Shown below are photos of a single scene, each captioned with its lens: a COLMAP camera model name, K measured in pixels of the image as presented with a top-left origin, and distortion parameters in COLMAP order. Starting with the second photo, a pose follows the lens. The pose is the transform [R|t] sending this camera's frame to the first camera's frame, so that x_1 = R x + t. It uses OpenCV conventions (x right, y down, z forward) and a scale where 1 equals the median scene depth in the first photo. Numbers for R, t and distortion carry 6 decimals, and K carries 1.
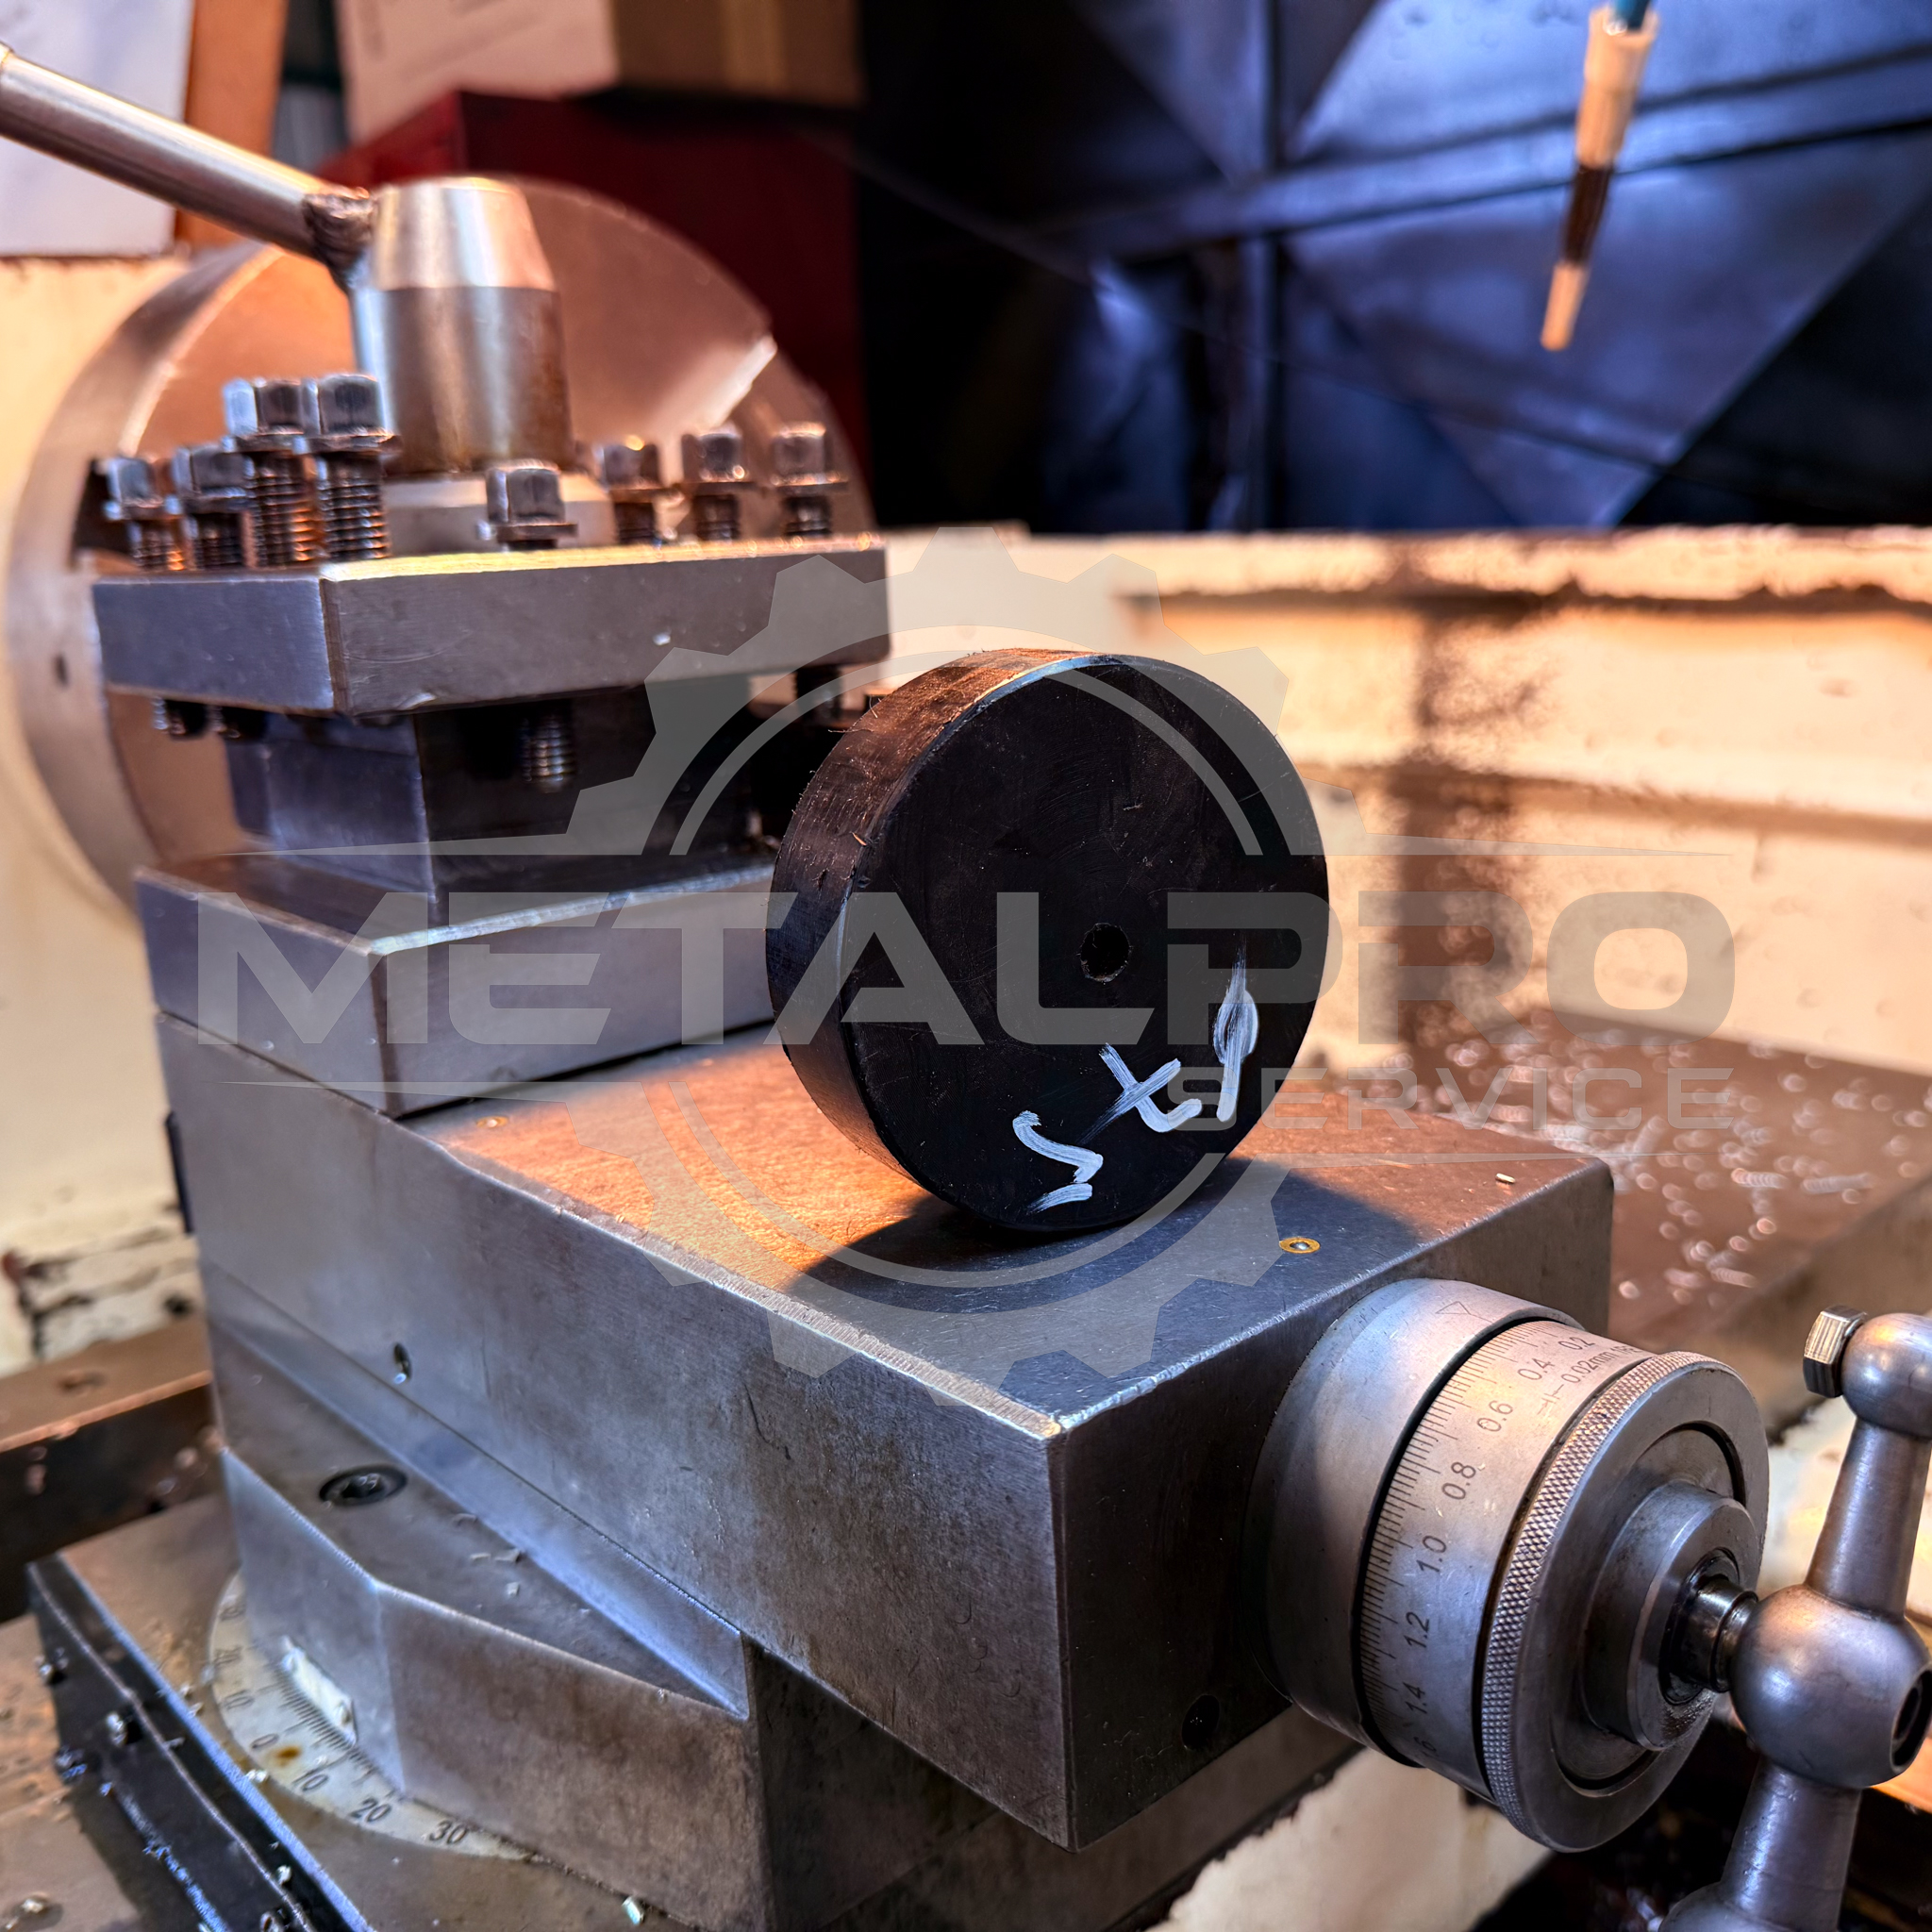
lens RADIAL K [[1841.9, 0, 966.2], [0, 1841.9, 970.1], [0, 0, 1]] dist [0.162644, -0.433671]
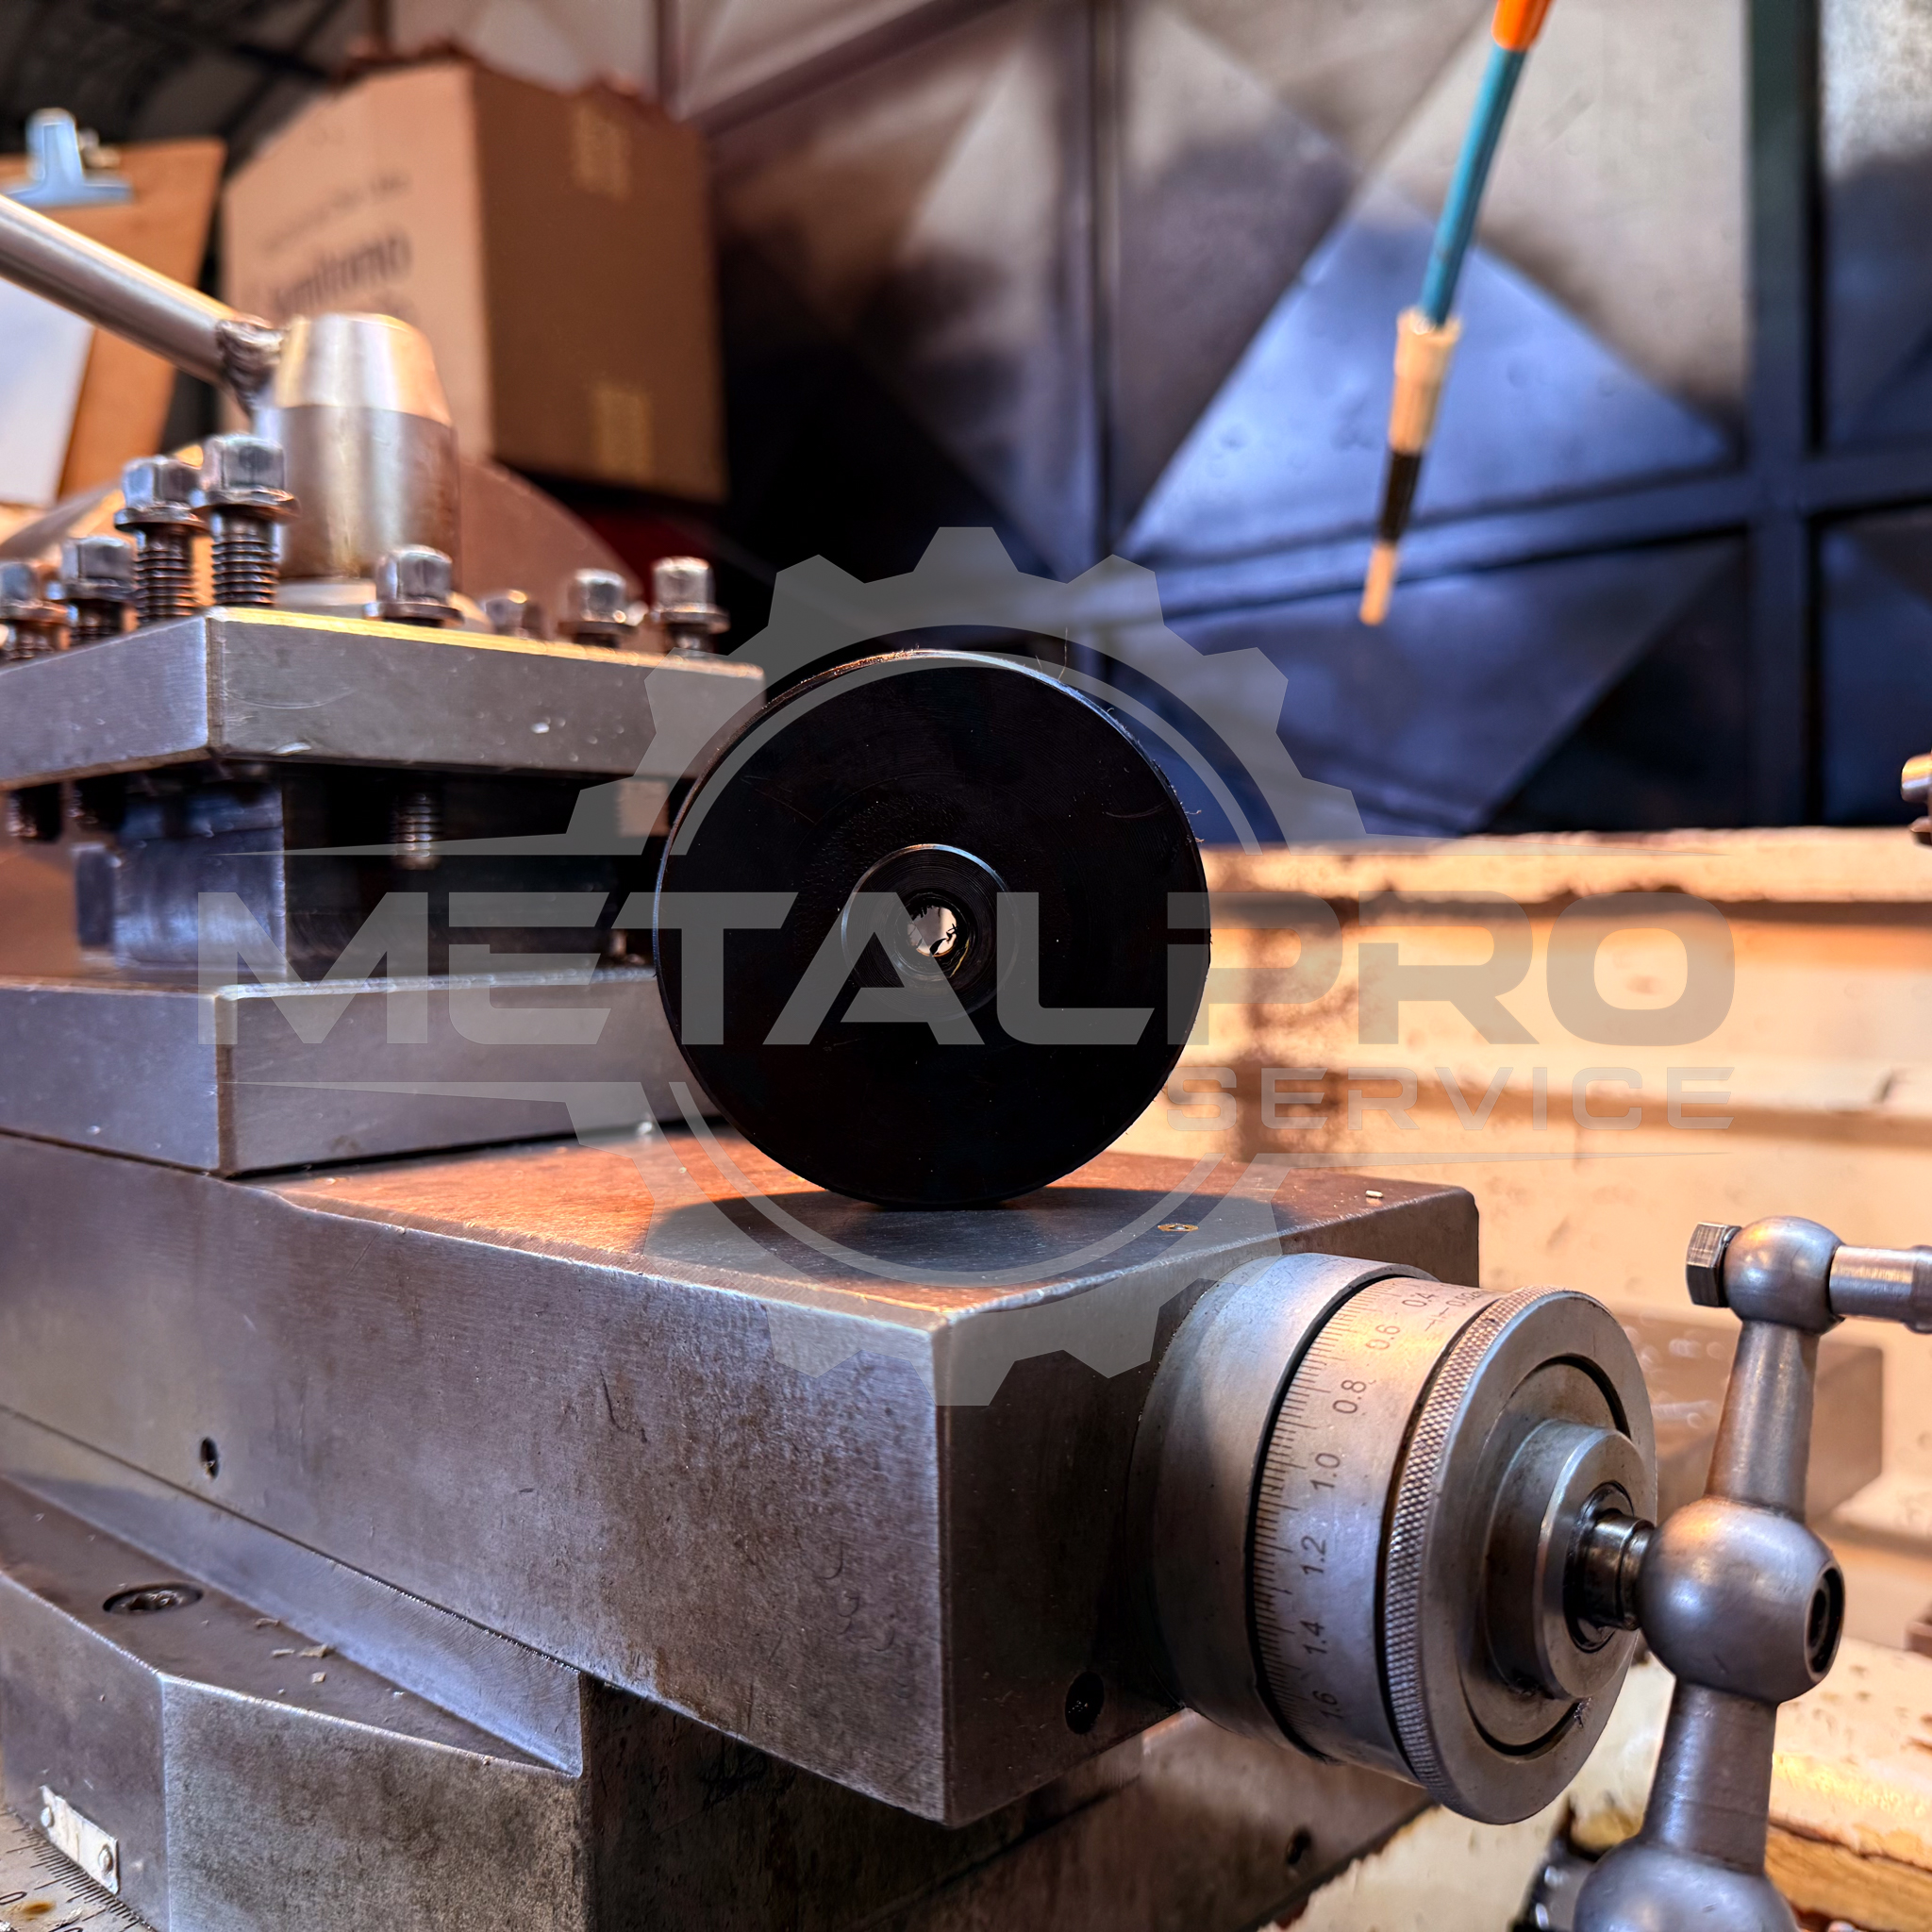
lens RADIAL K [[1841.9, 0, 966.2], [0, 1841.9, 970.1], [0, 0, 1]] dist [0.162644, -0.433671]
pose [[0.995650, 0.029708, 0.088314, -0.020609], [-0.010163, 0.976781, -0.214000, 0.194576], [-0.092621, 0.212171, 0.972833, 0.018915]]
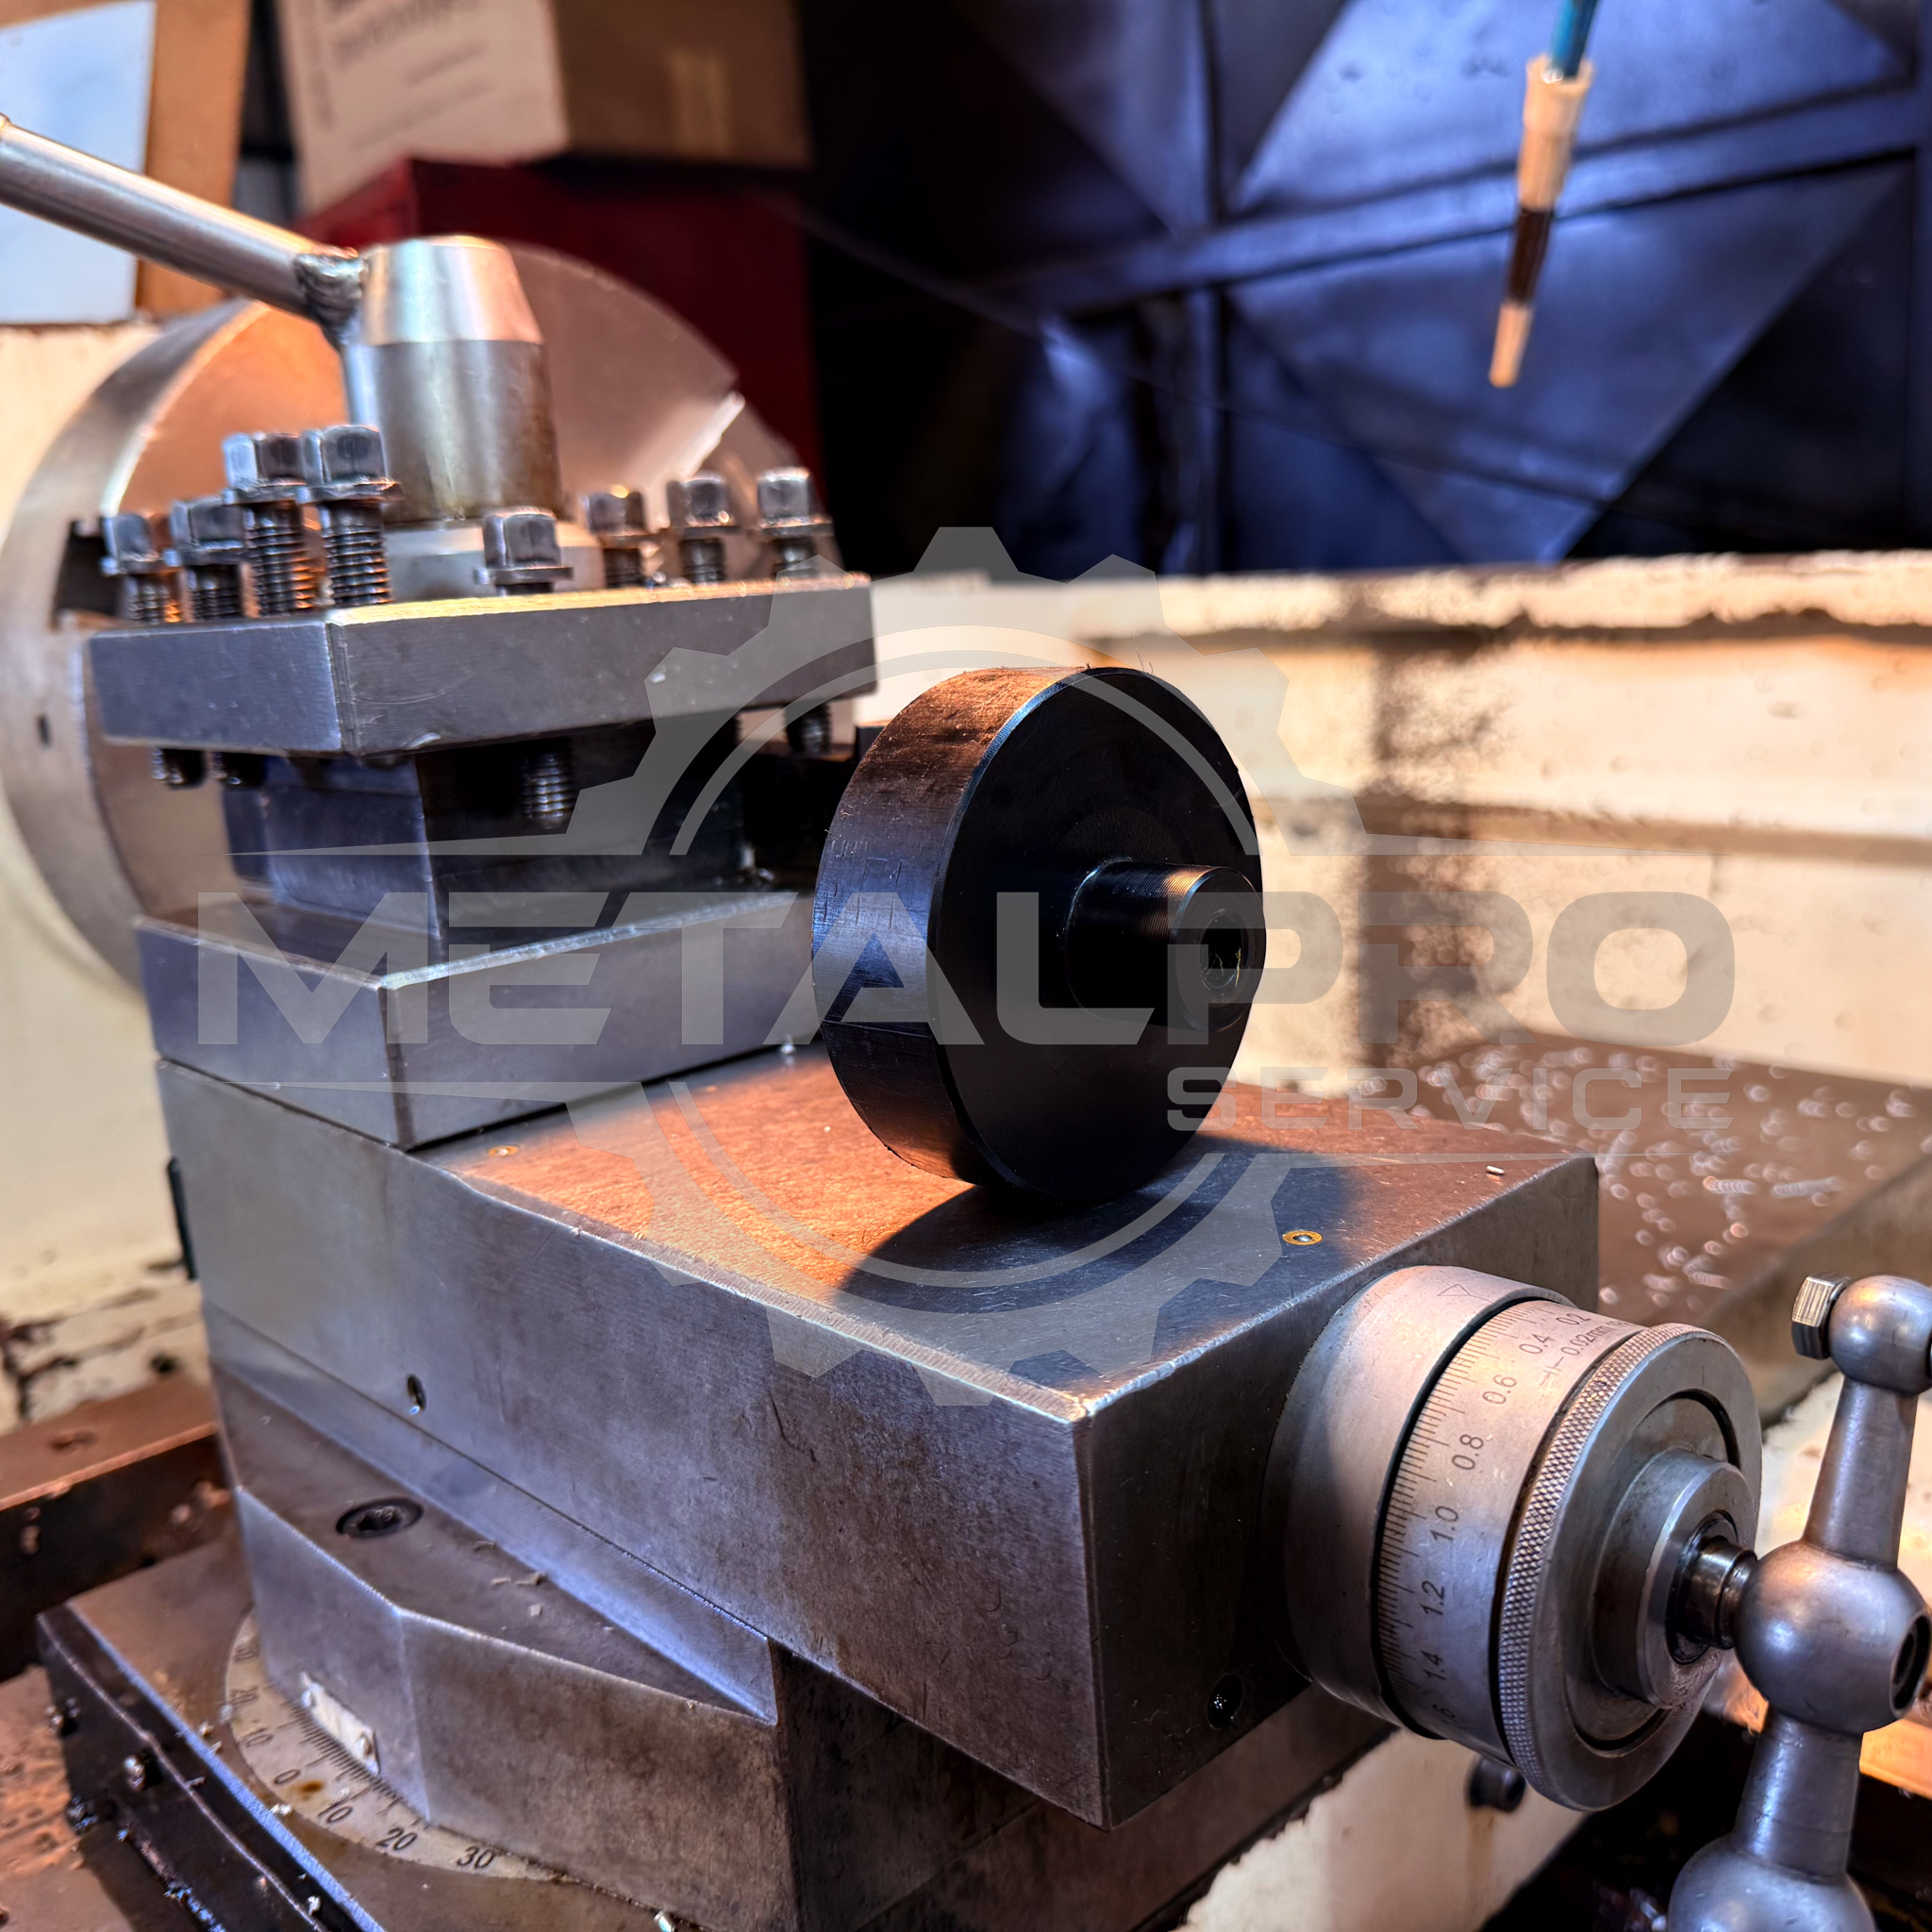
lens RADIAL K [[1839.0, 0, 970.0], [0, 1839.0, 967.5], [0, 0, 1]] dist [0.175720, -0.476463]
pose [[0.999372, -0.027143, 0.022784, -0.021657], [0.027782, 0.999216, -0.028198, 0.018575], [-0.022001, 0.028813, 0.999343, -0.029058]]
